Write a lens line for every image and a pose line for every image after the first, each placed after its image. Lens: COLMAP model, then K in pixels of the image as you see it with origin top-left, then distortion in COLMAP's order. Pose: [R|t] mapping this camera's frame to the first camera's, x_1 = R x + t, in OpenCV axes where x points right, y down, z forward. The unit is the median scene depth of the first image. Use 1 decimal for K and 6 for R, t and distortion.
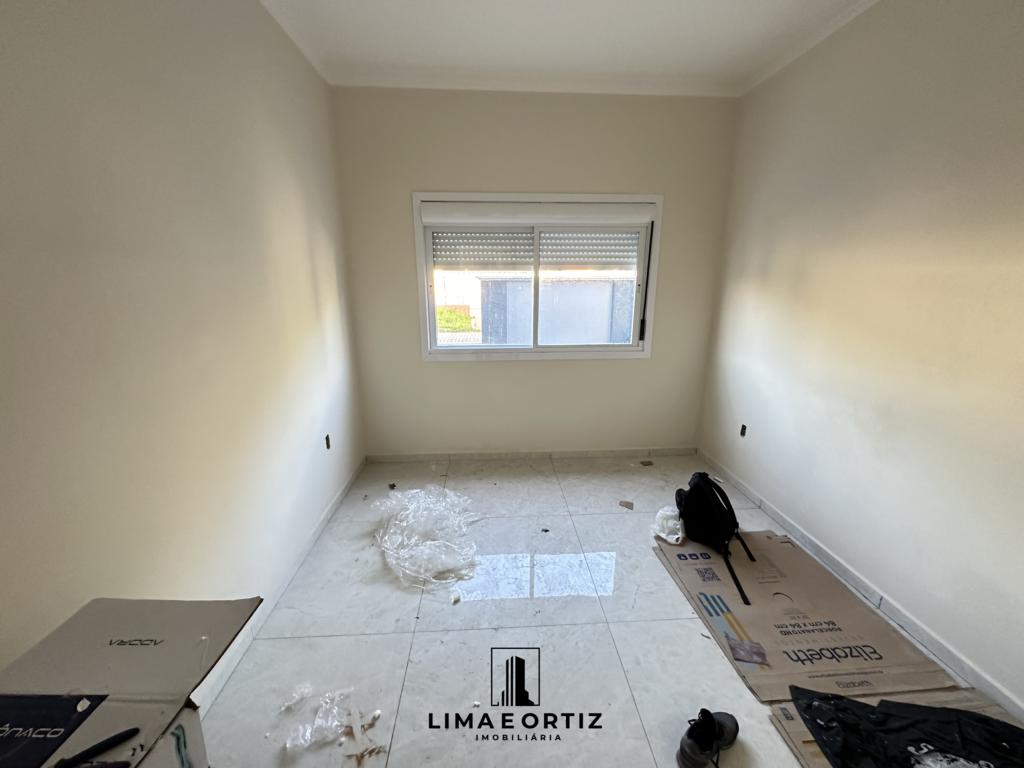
lens RADIAL K [[409.3, 0, 512.1], [0, 409.3, 383.0], [0, 0, 1]] dist [-0.003850, 0.000603]
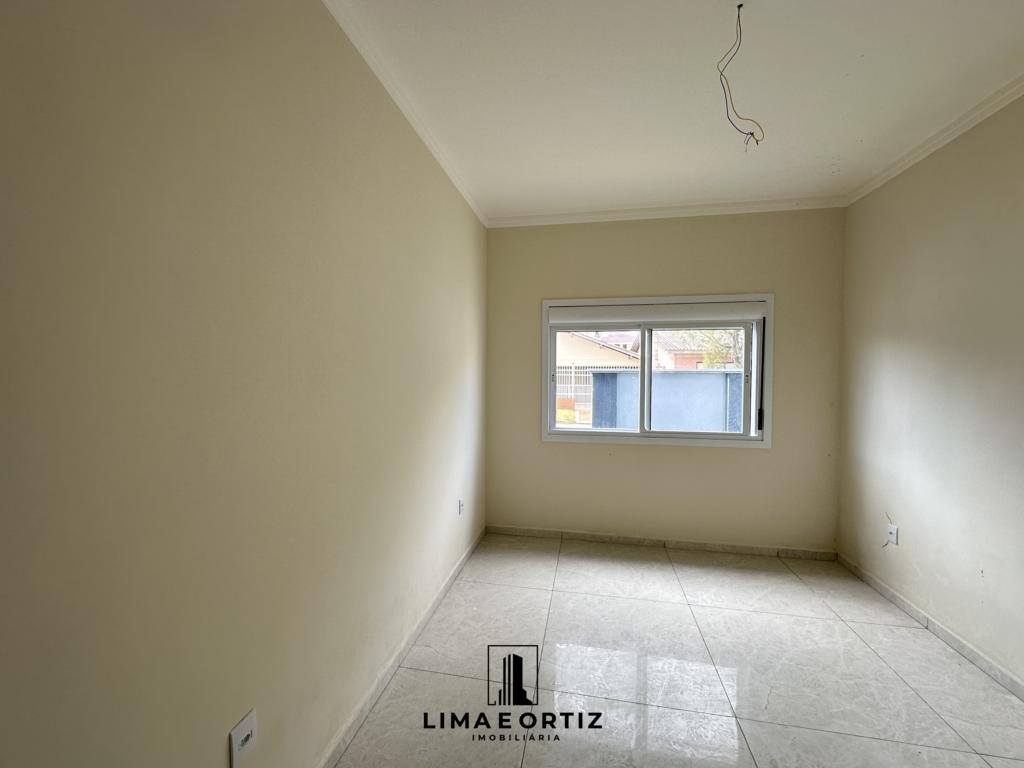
lens RADIAL K [[409.3, 0, 511.8], [0, 409.3, 382.1], [0, 0, 1]] dist [-0.003850, 0.000603]
pose [[0.969382, 0.009969, -0.245355, -0.028059], [-0.066034, 0.972953, -0.221366, 0.046150], [0.236512, 0.230790, 0.943821, -0.115639]]
